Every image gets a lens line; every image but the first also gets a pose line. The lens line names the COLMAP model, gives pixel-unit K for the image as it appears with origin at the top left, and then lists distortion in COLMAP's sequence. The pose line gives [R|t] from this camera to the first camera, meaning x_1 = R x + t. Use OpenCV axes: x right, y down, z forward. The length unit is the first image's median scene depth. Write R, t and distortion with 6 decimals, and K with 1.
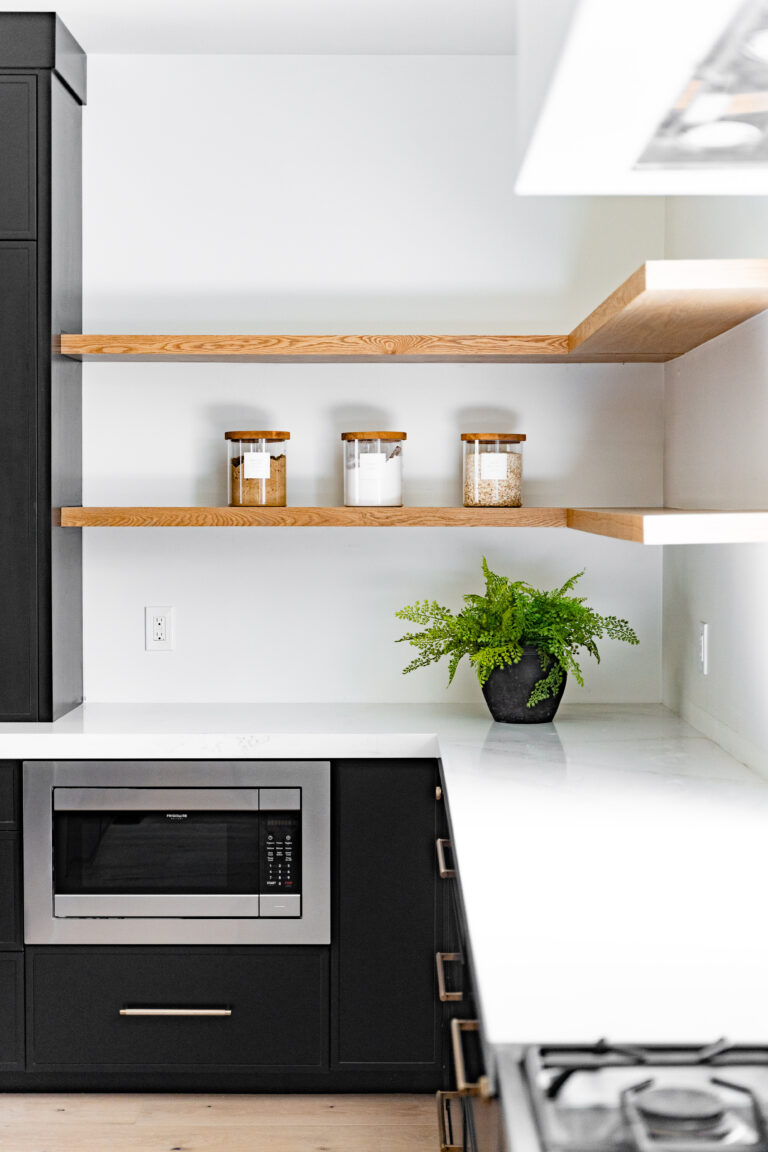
lens RADIAL K [[1699.3, 0, 385.1], [0, 1699.3, 575.8], [0, 0, 1]] dist [0.007654, 0.000000]
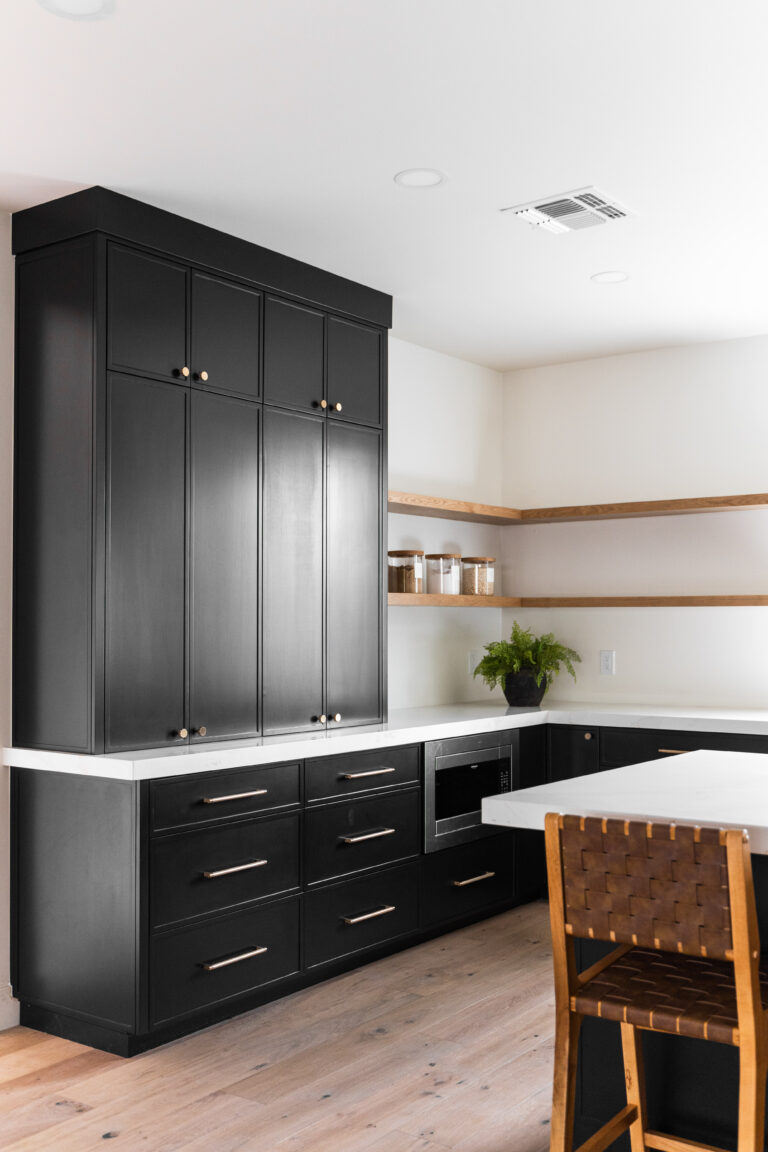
lens RADIAL K [[1187.4, 0, 384.3], [0, 1187.4, 575.3], [0, 0, 1]] dist [-0.000558, 0.000000]
pose [[0.594765, 0.033877, 0.803185, -1.162305], [0.016265, 0.998400, -0.054155, 0.007121], [-0.803735, 0.045273, 0.593263, 0.327421]]
